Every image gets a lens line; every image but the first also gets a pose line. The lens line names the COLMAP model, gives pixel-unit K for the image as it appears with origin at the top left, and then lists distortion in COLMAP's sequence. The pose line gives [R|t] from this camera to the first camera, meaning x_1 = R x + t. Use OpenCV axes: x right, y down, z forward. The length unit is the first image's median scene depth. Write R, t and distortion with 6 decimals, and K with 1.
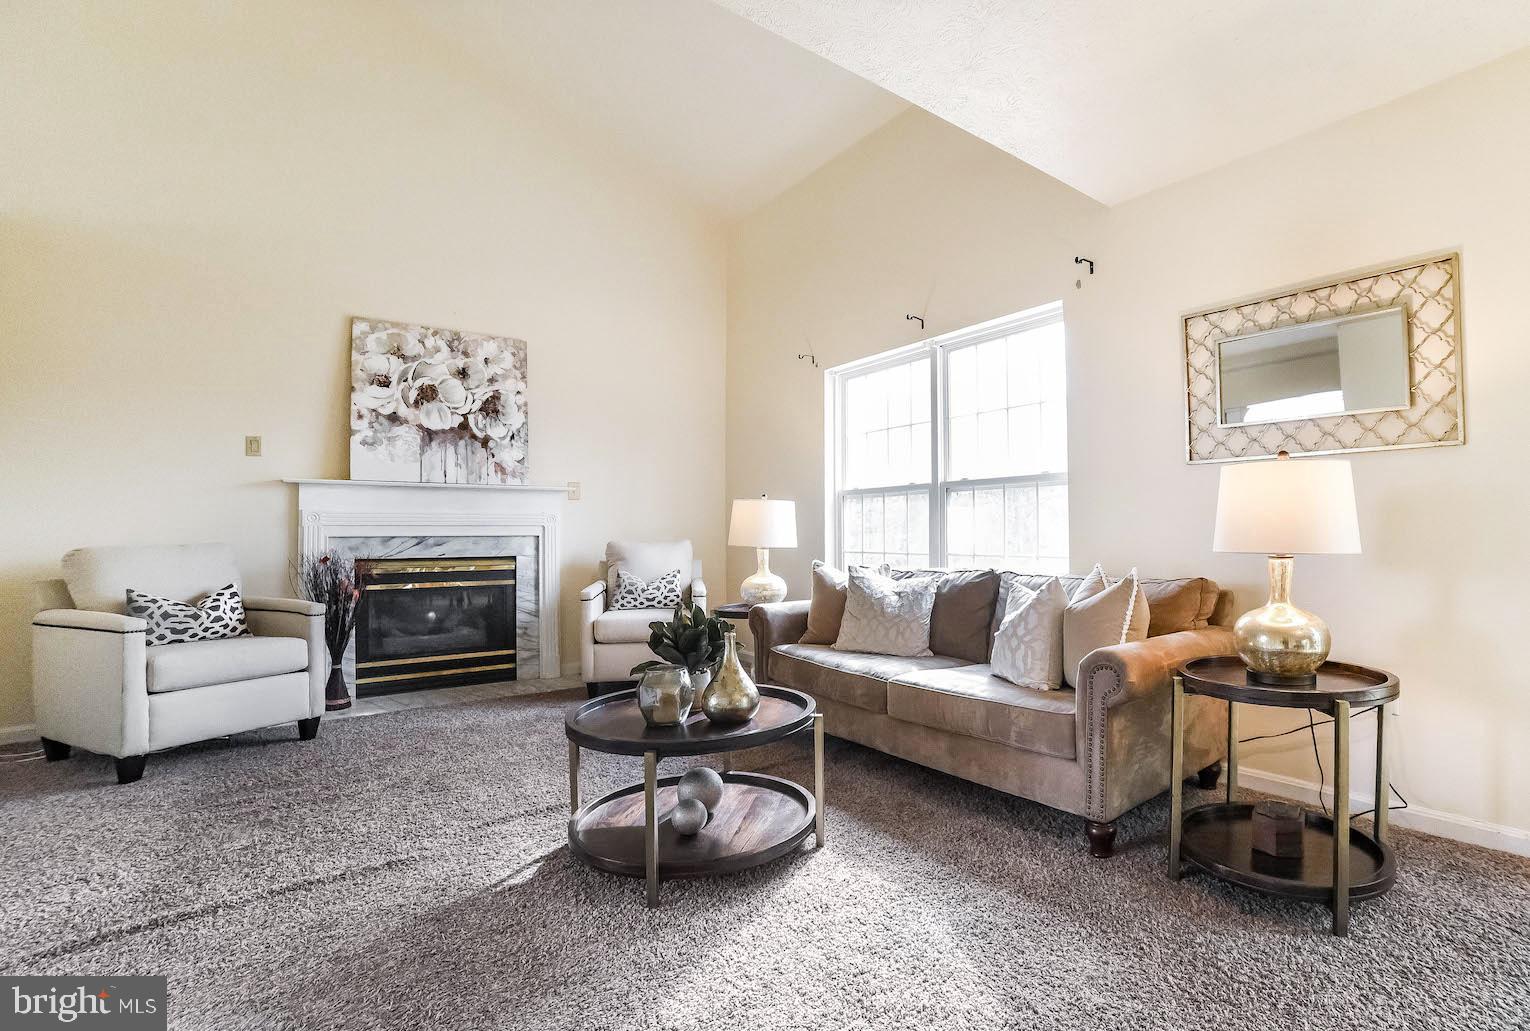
lens RADIAL K [[630.9, 0, 760.0], [0, 630.9, 509.9], [0, 0, 1]] dist [-0.053163, 0.006708]
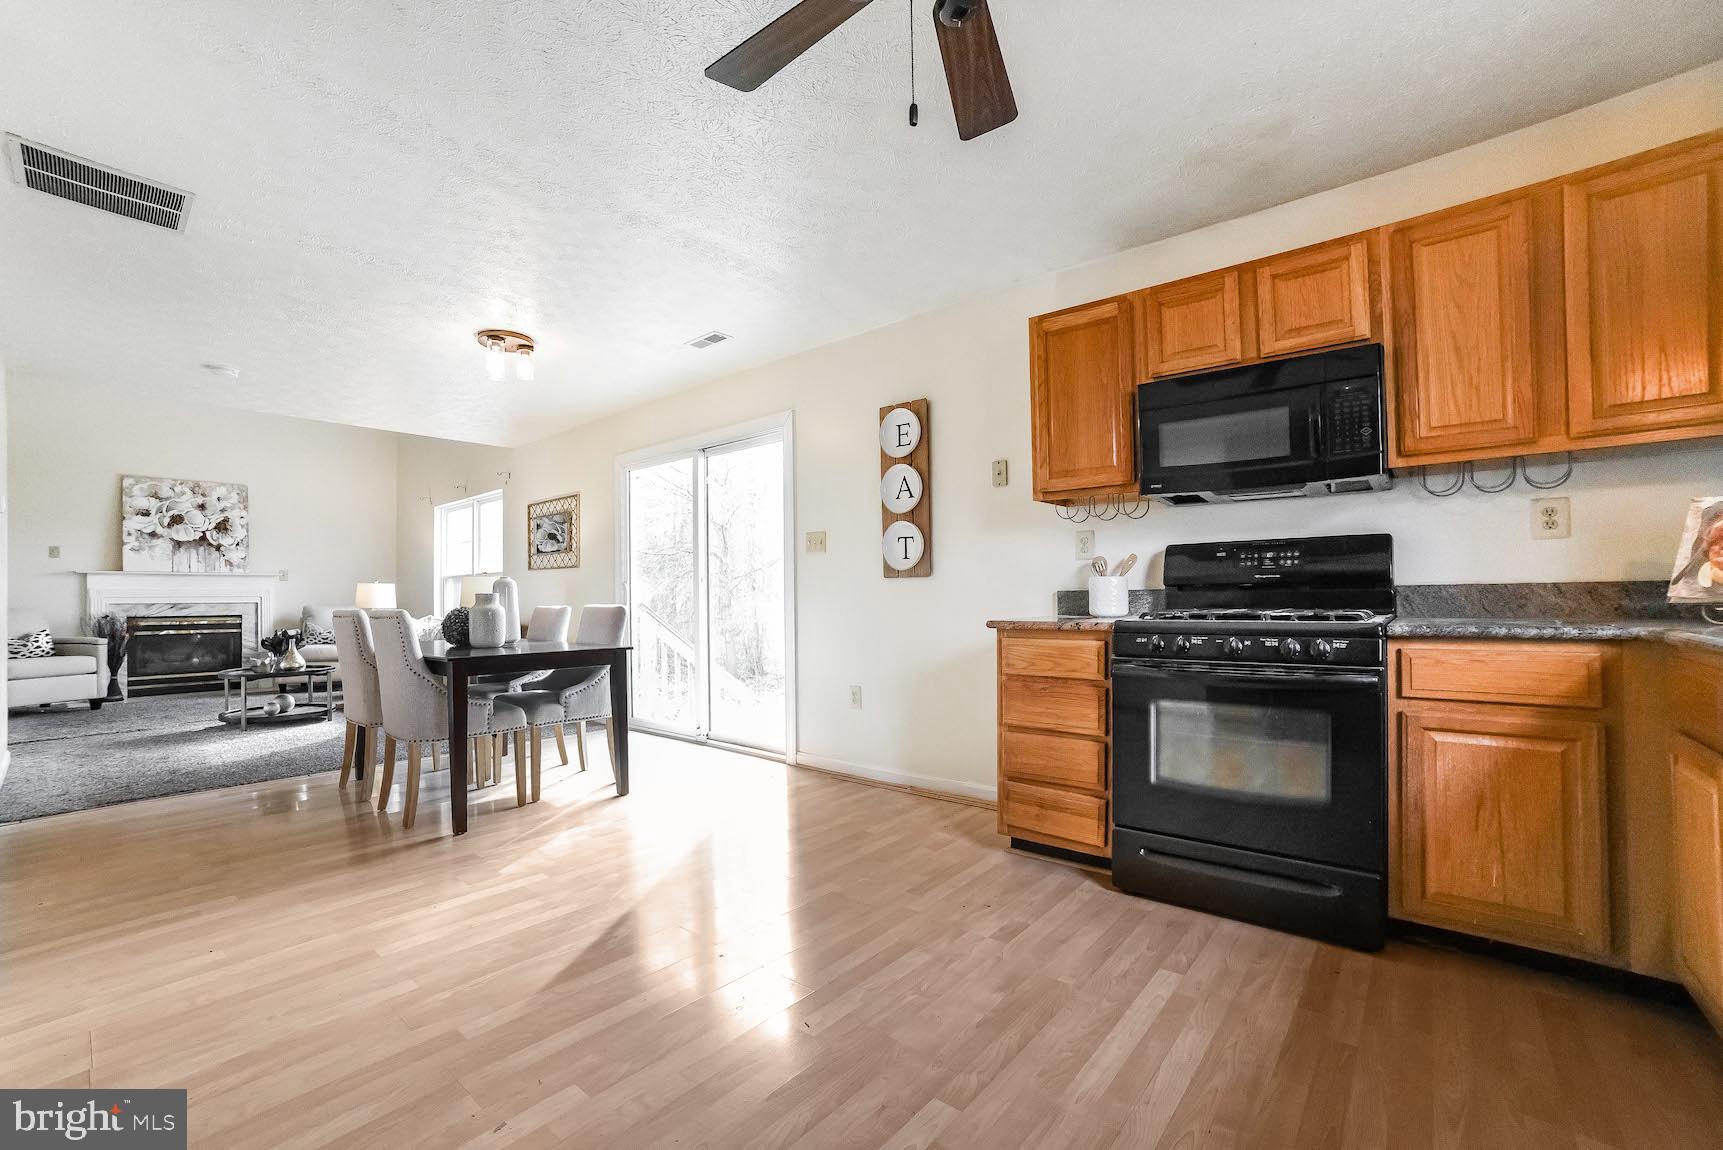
lens RADIAL K [[710.5, 0, 904.0], [0, 710.5, 583.4], [0, 0, 1]] dist [-0.053163, 0.006708]
pose [[0.963283, -0.005170, 0.268440, 0.908540], [0.004087, 0.999981, 0.004594, -0.013051], [-0.268458, -0.003328, 0.963286, -1.340865]]
